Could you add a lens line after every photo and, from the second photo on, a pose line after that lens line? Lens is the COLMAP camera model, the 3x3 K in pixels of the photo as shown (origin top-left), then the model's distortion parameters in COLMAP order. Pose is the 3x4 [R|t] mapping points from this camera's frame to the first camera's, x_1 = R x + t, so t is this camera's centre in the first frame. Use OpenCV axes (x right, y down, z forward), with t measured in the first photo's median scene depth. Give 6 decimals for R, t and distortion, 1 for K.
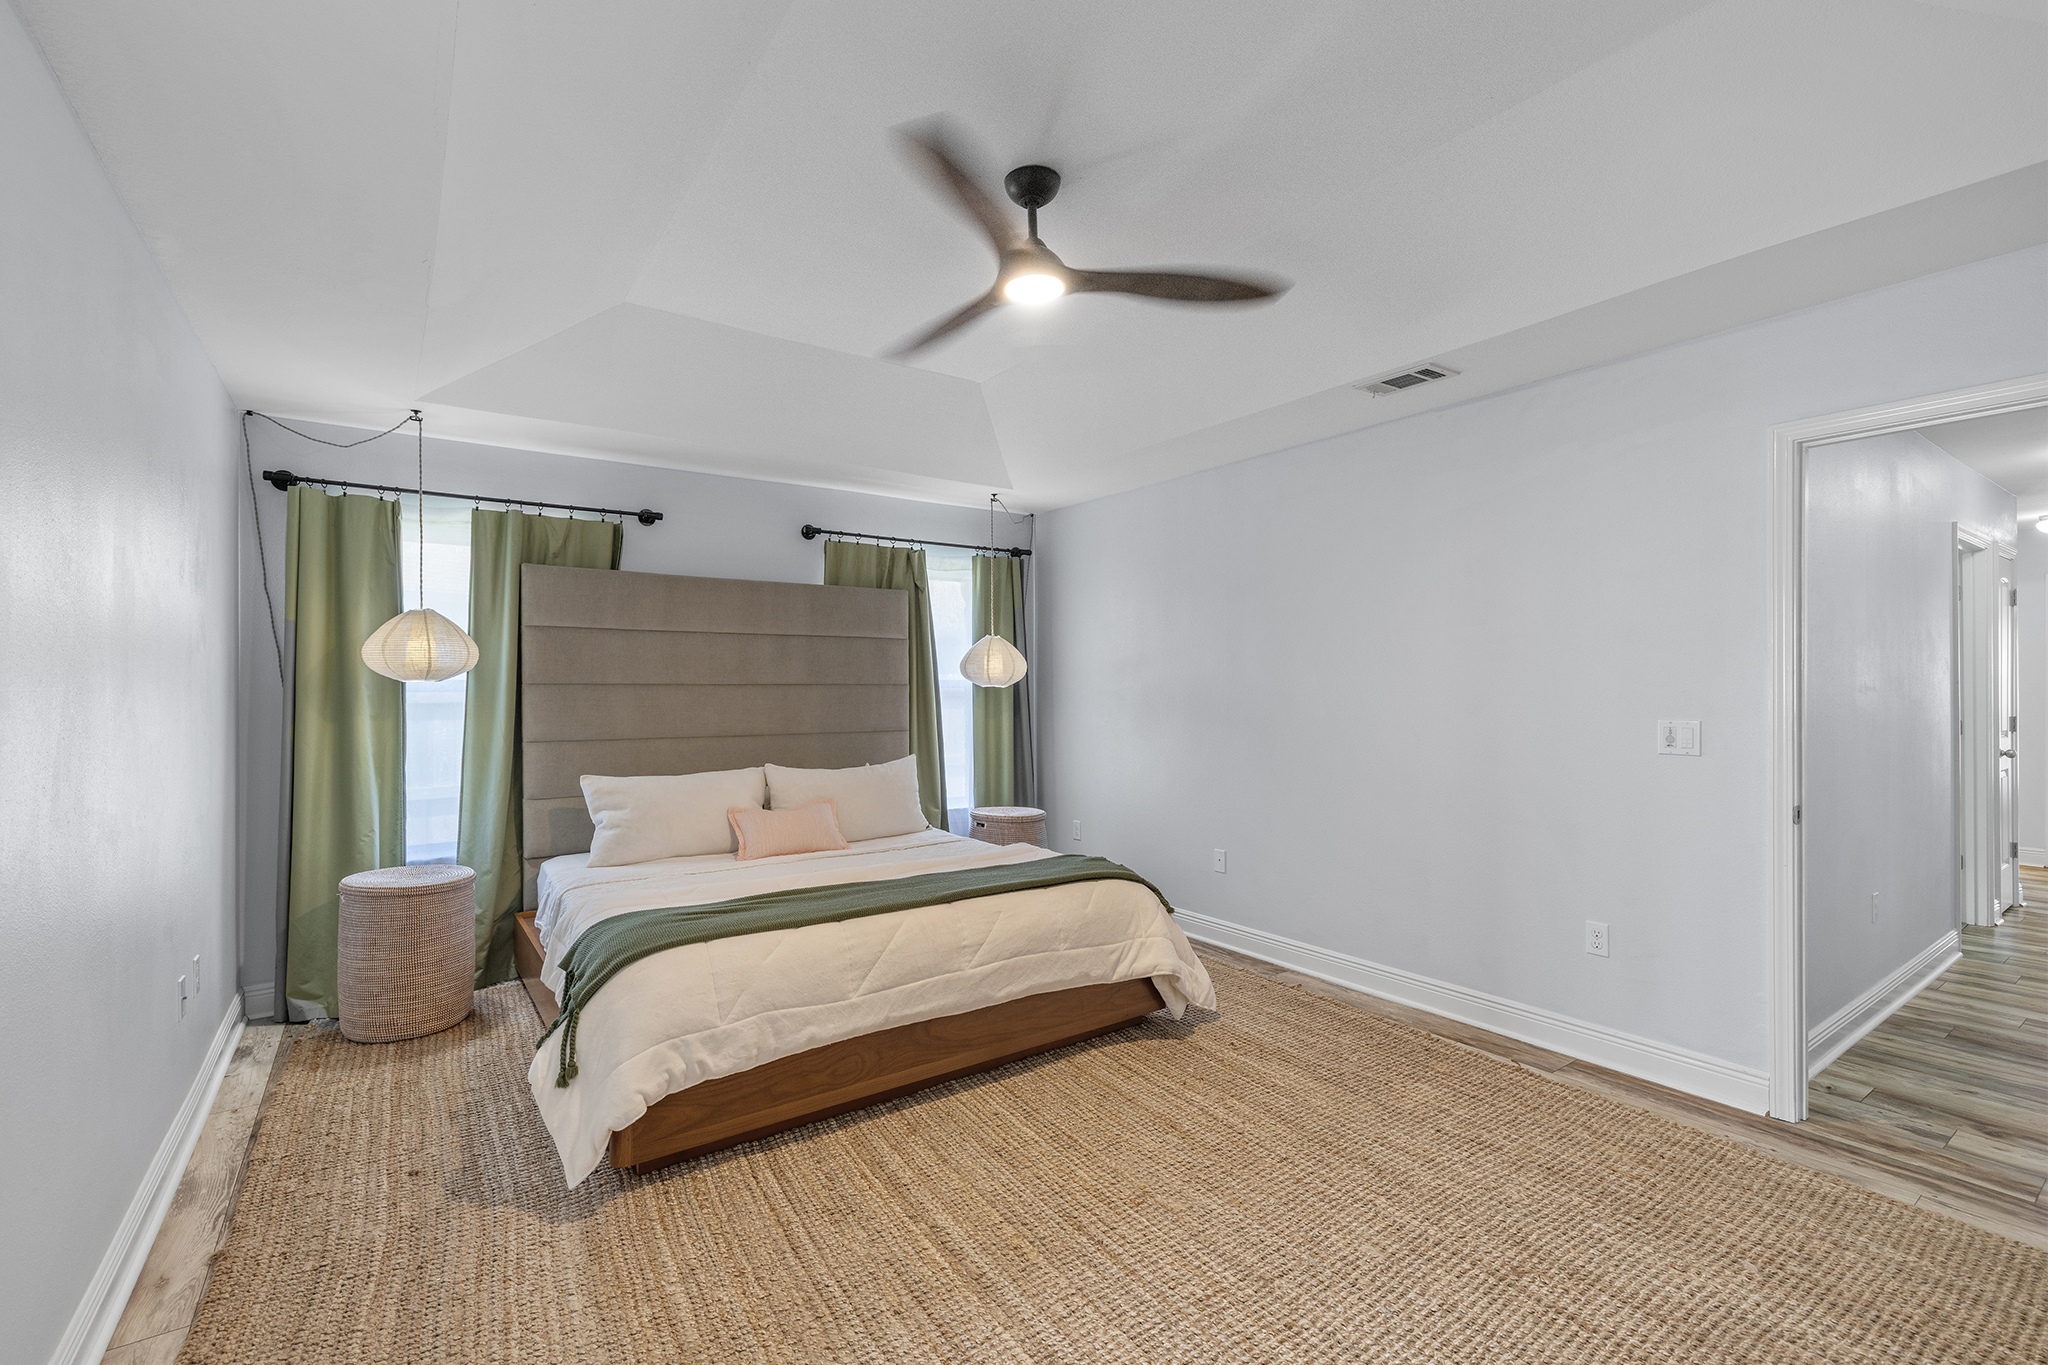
lens RADIAL K [[852.0, 0, 1018.2], [0, 852.0, 686.5], [0, 0, 1]] dist [0.004239, 0.000323]
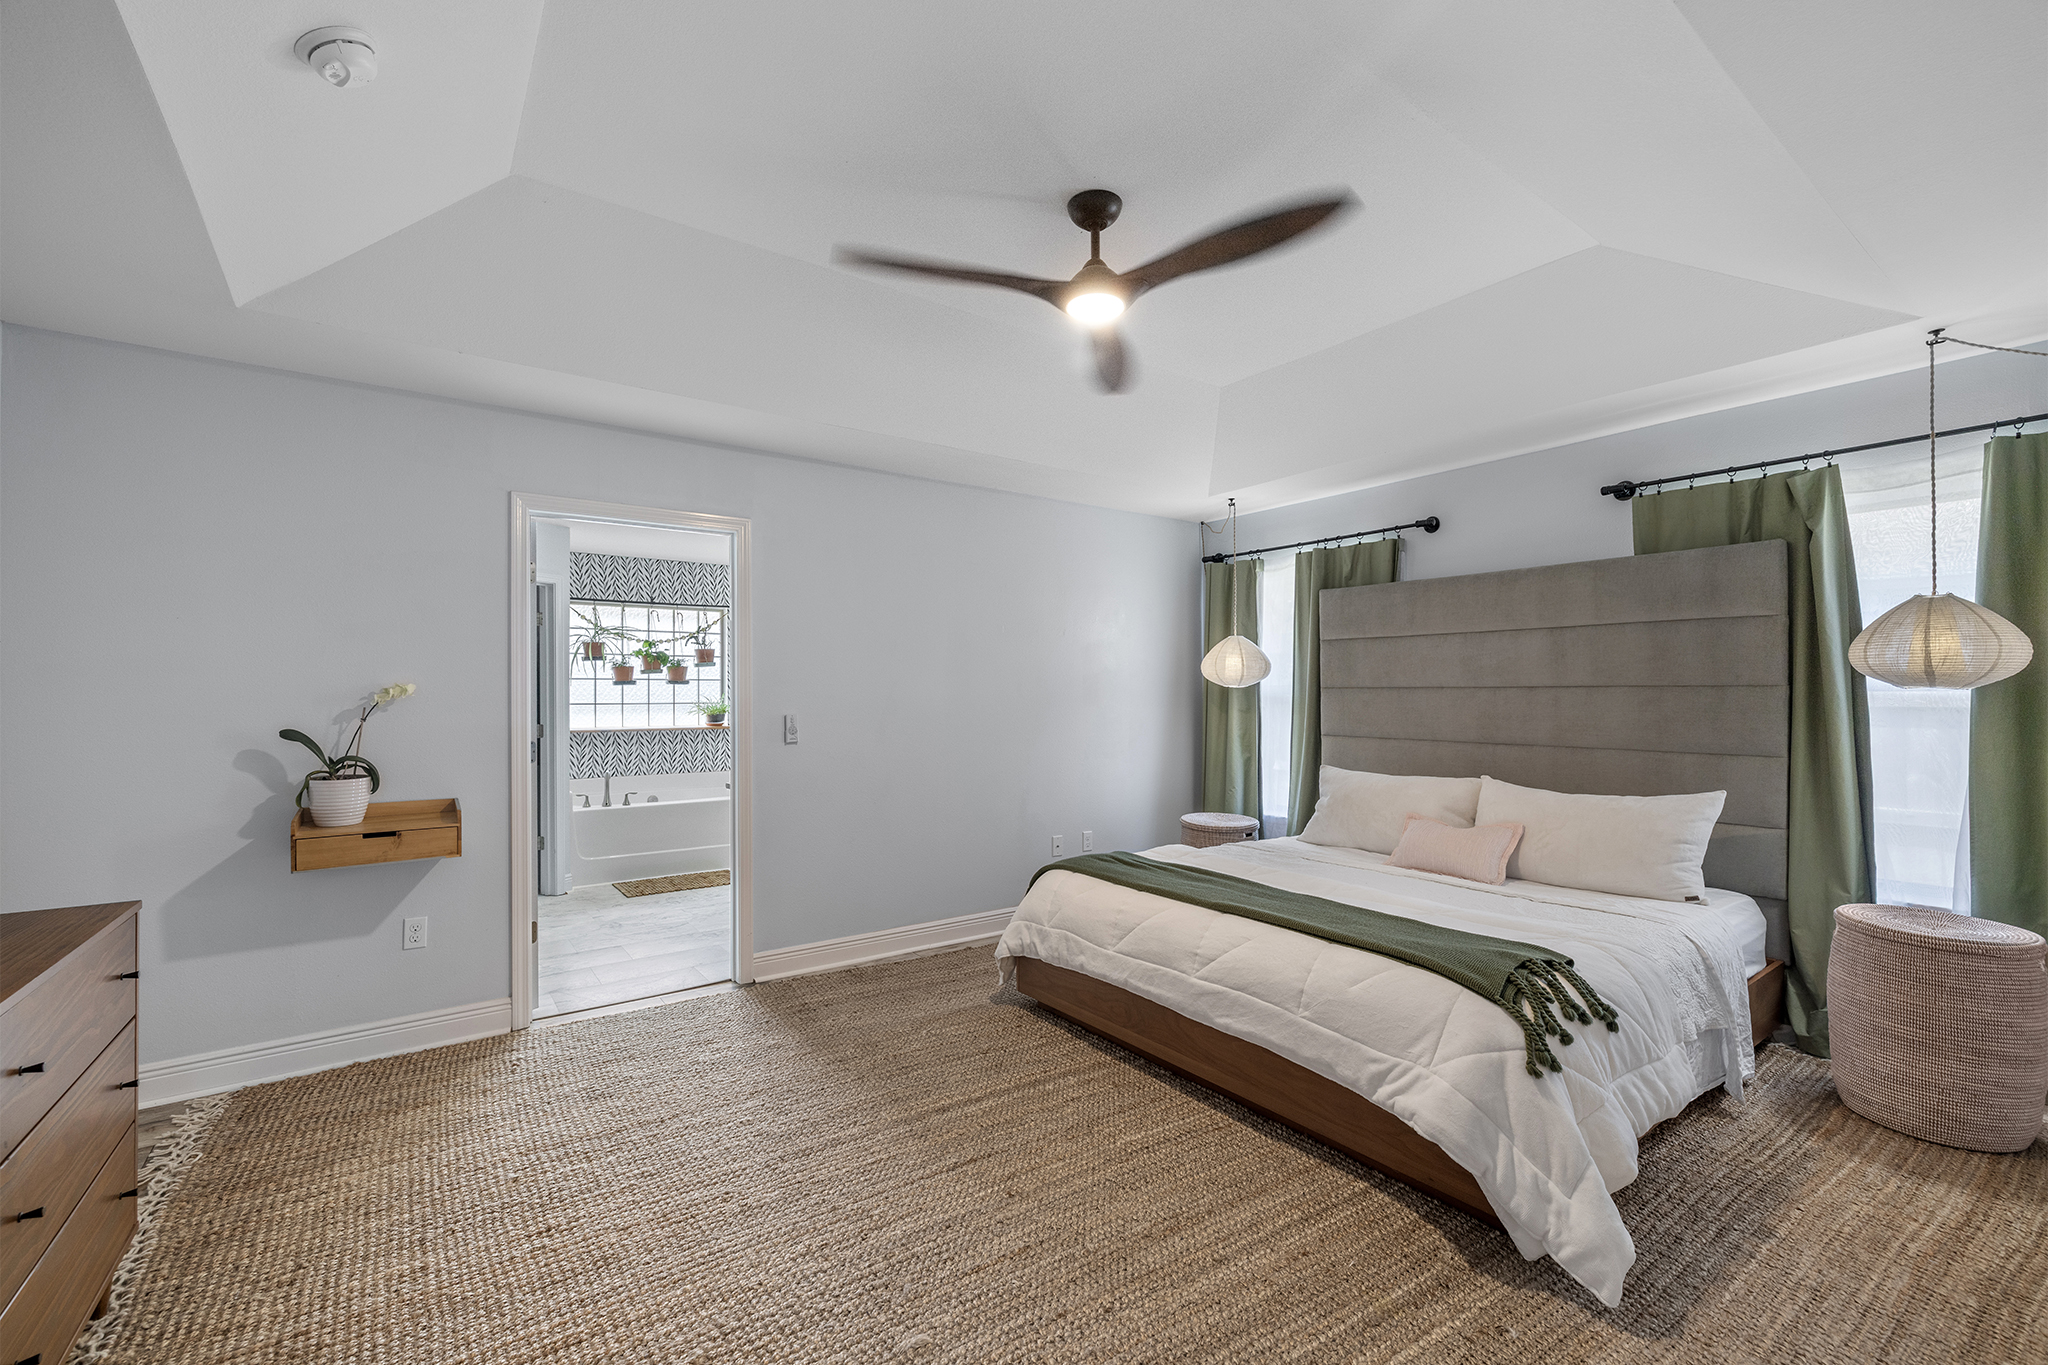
lens RADIAL K [[852.0, 0, 1018.2], [0, 852.0, 686.5], [0, 0, 1]] dist [0.004239, 0.000323]
pose [[0.040133, -0.005844, -0.999177, 0.797502], [0.001340, 0.999982, -0.005795, 0.001361], [0.999193, -0.001106, 0.040140, 0.658082]]
